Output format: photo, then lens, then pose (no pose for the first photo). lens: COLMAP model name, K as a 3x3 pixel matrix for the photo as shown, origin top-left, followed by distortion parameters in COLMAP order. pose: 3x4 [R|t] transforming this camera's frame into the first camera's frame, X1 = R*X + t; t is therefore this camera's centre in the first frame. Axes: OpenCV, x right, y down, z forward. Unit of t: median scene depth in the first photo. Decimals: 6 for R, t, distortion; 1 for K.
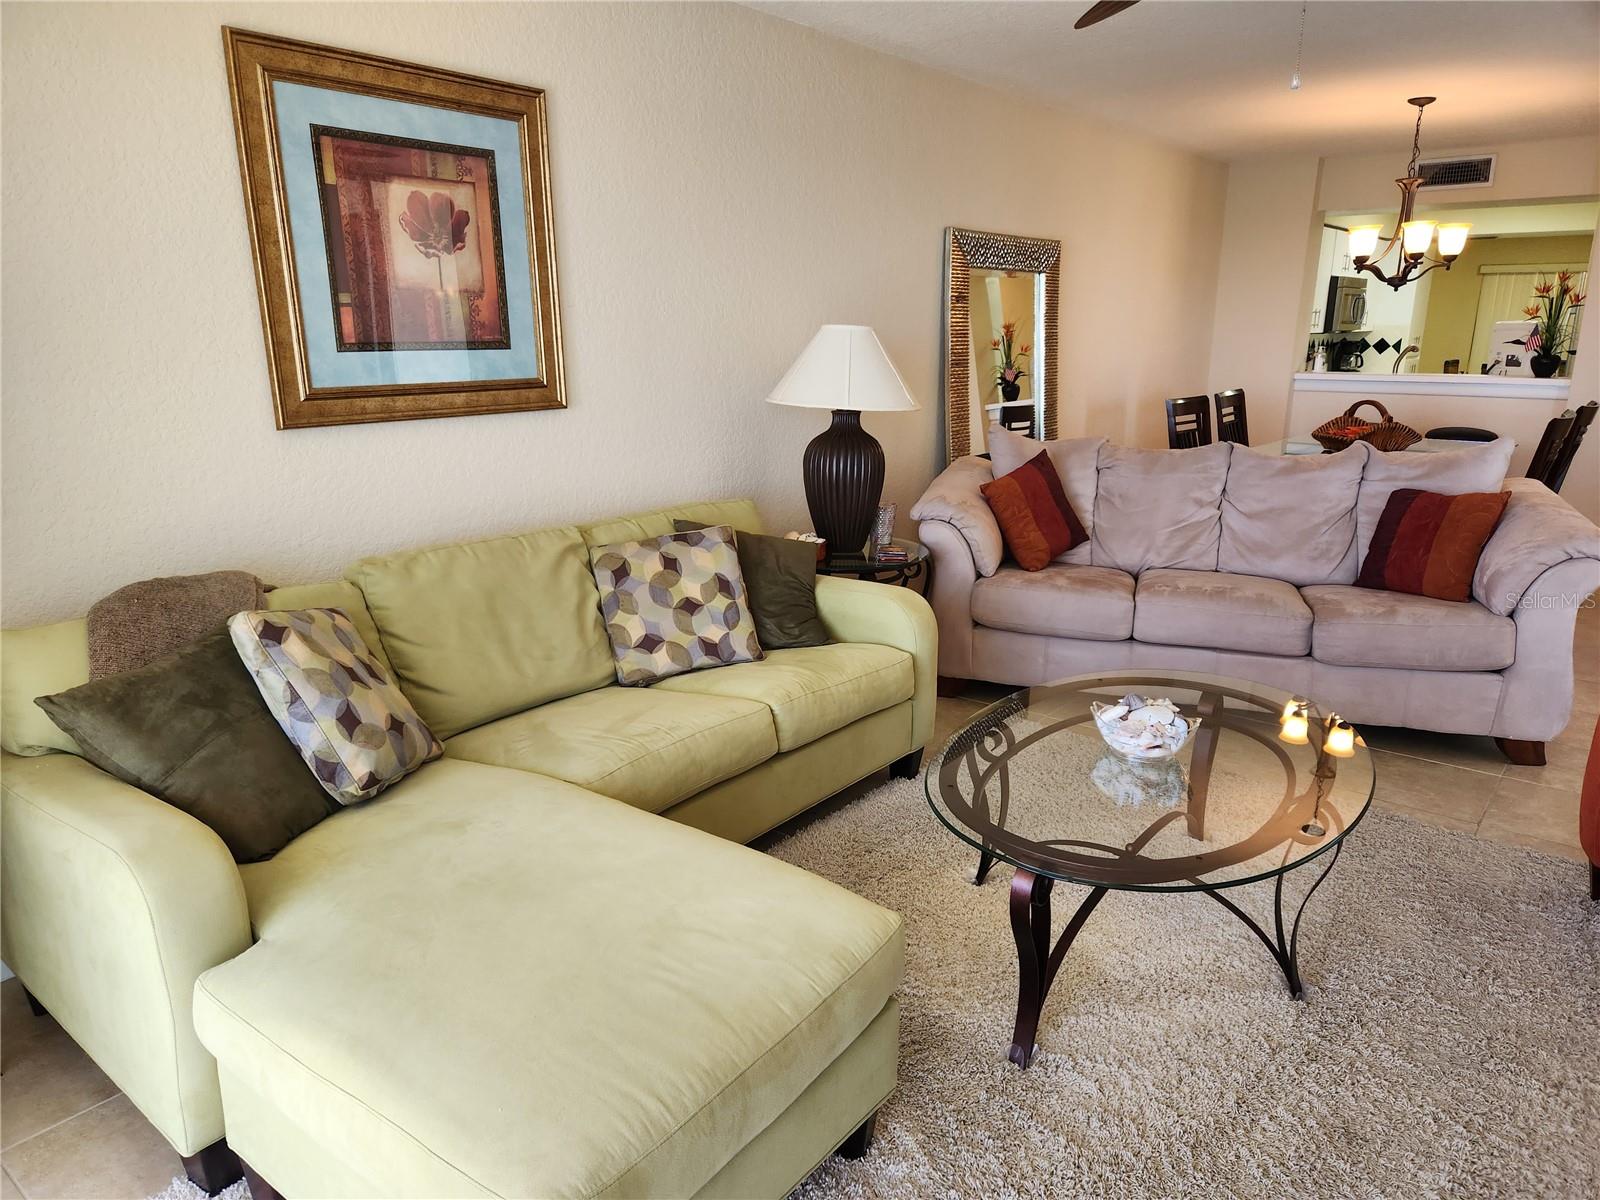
lens RADIAL K [[1074.0, 0, 789.9], [0, 1074.0, 611.3], [0, 0, 1]] dist [0.059991, -0.050396]
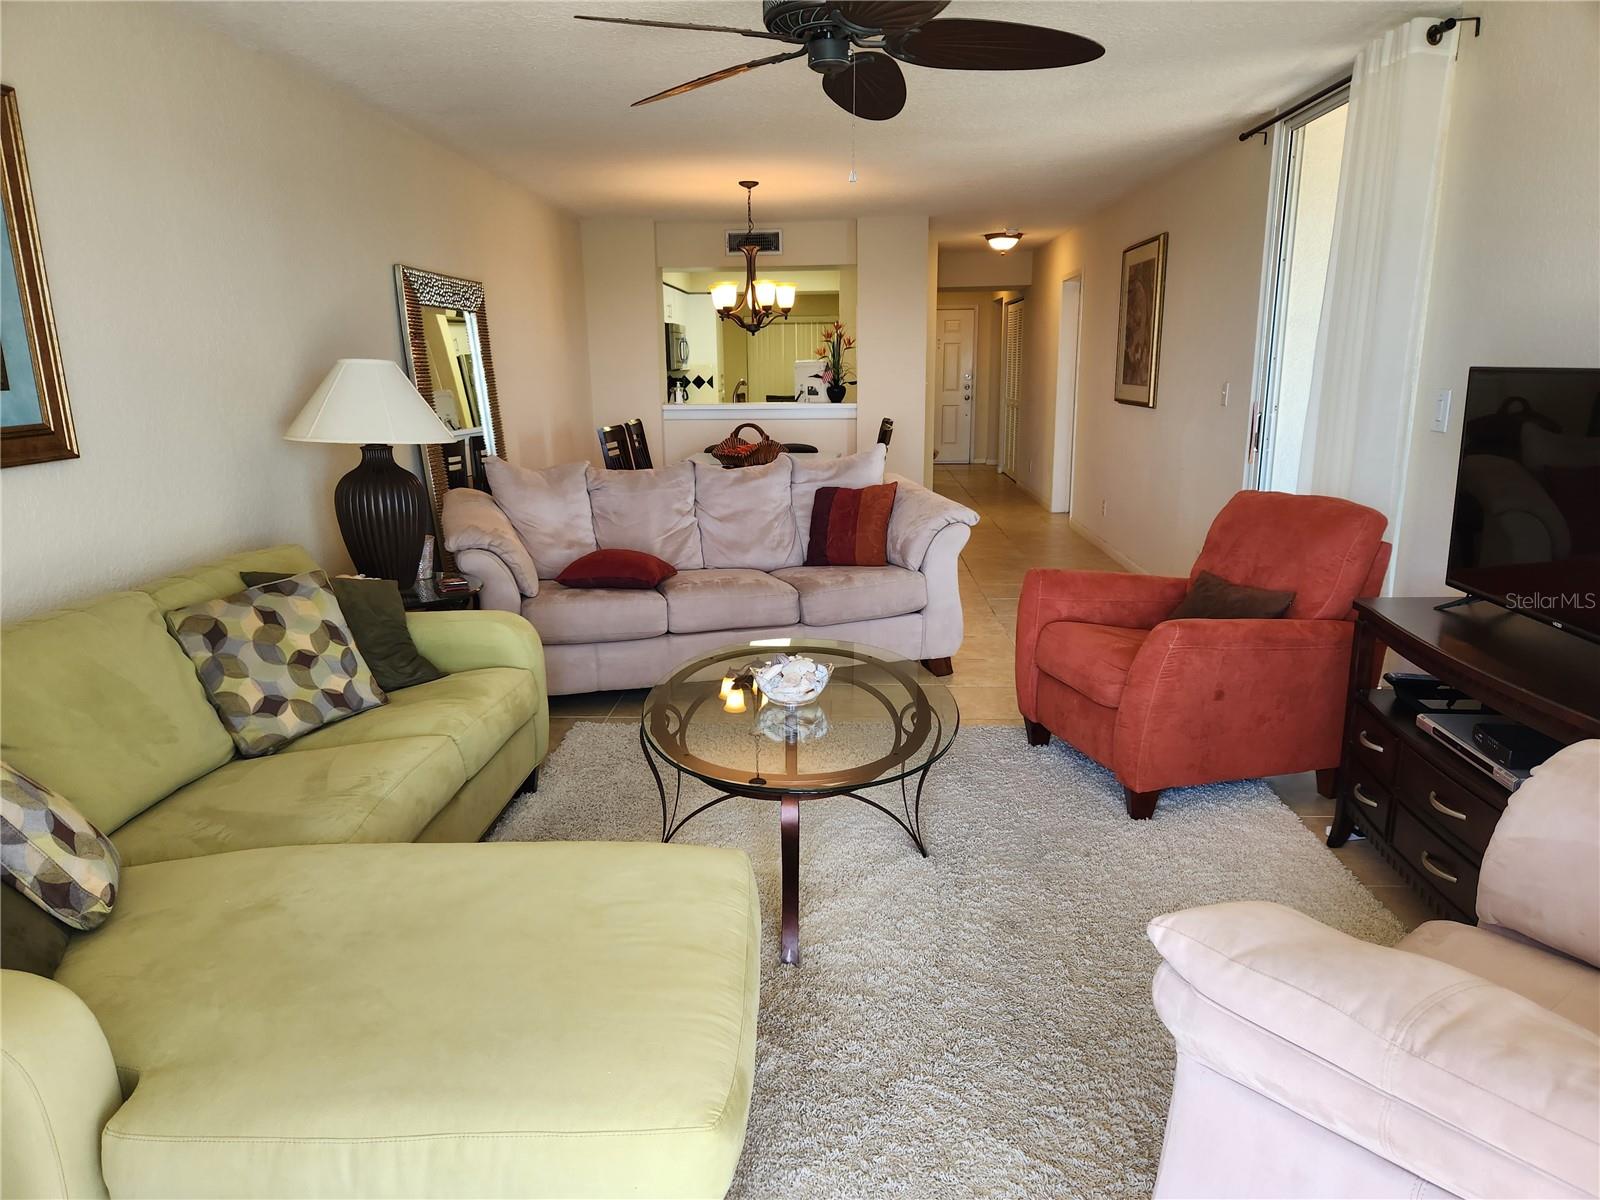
lens RADIAL K [[1074.0, 0, 810.6], [0, 1074.0, 622.8], [0, 0, 1]] dist [0.059991, -0.050396]
pose [[0.796052, -0.149382, 0.586503, -0.198988], [0.164183, 0.986024, 0.028295, 0.006679], [-0.582533, 0.073769, 0.809453, -0.011178]]
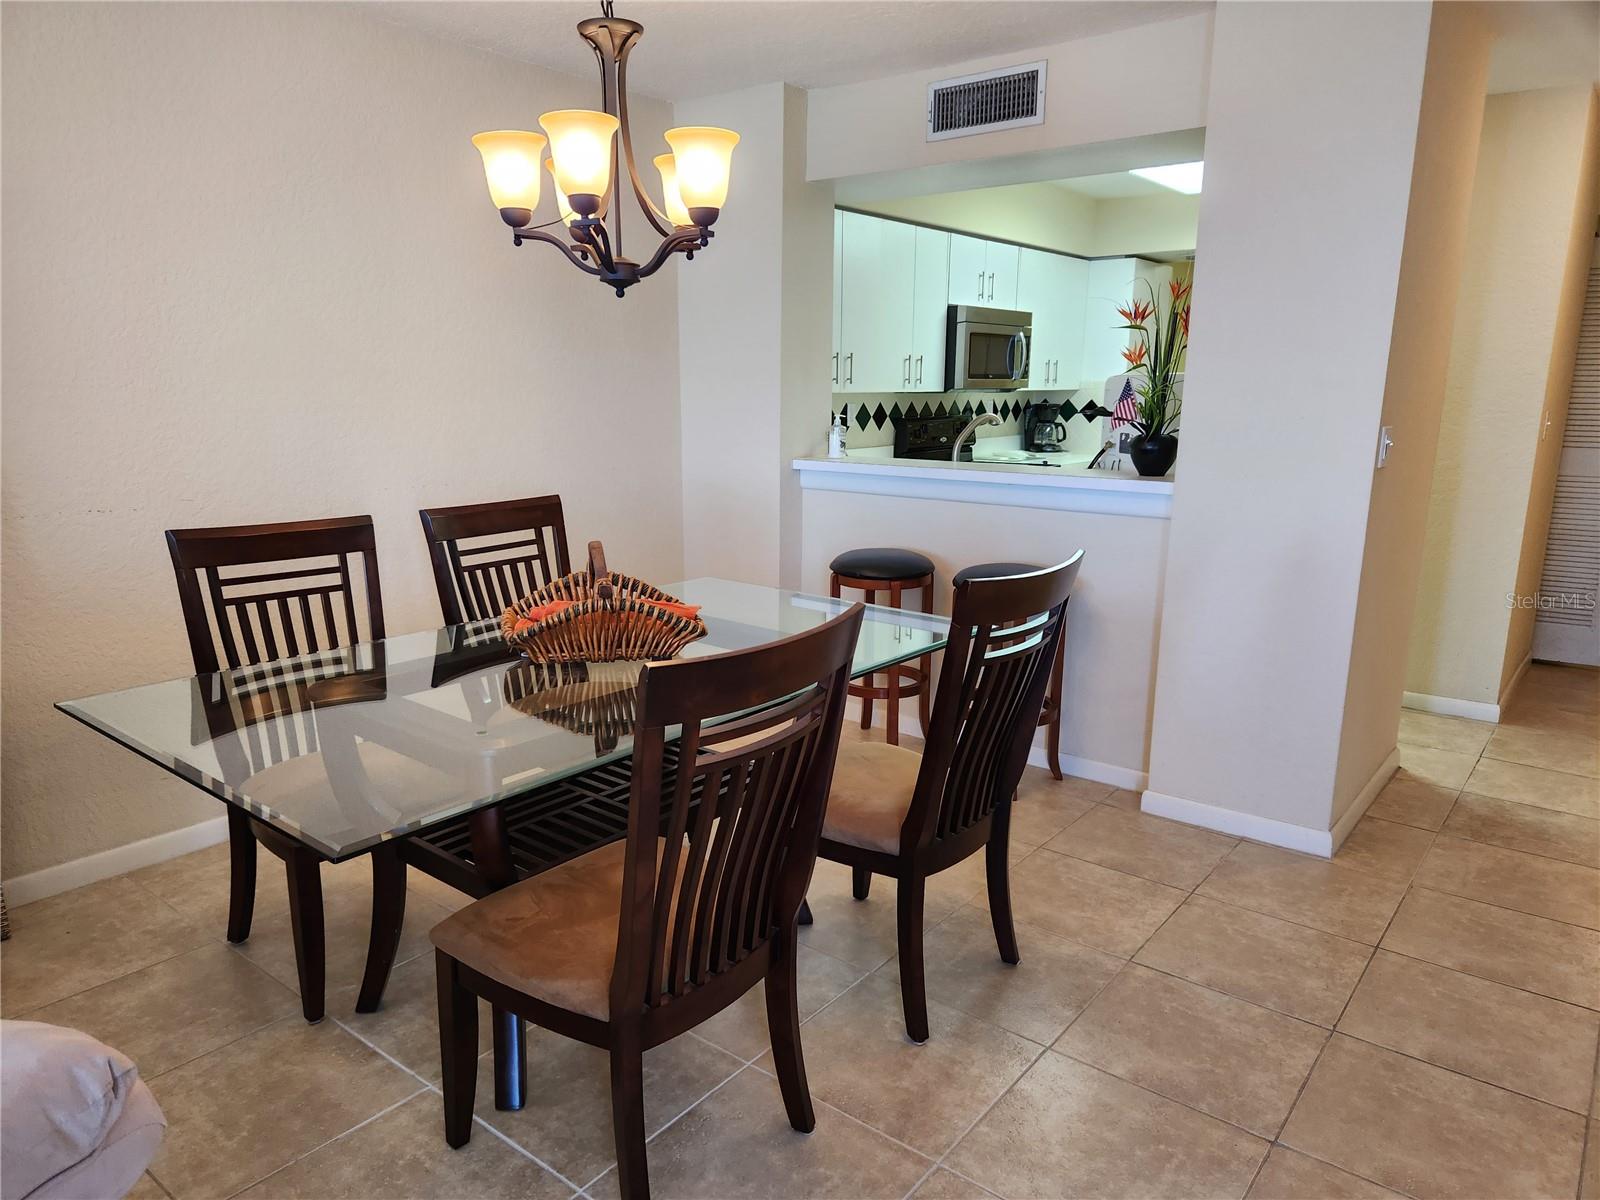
lens RADIAL K [[1074.0, 0, 803.5], [0, 1074.0, 595.6], [0, 0, 1]] dist [0.059991, -0.050396]
pose [[0.999756, 0.000600, 0.022083, 0.760613], [0.000773, 0.998069, -0.062106, -0.184988], [-0.022077, 0.062108, 0.997825, 0.719725]]
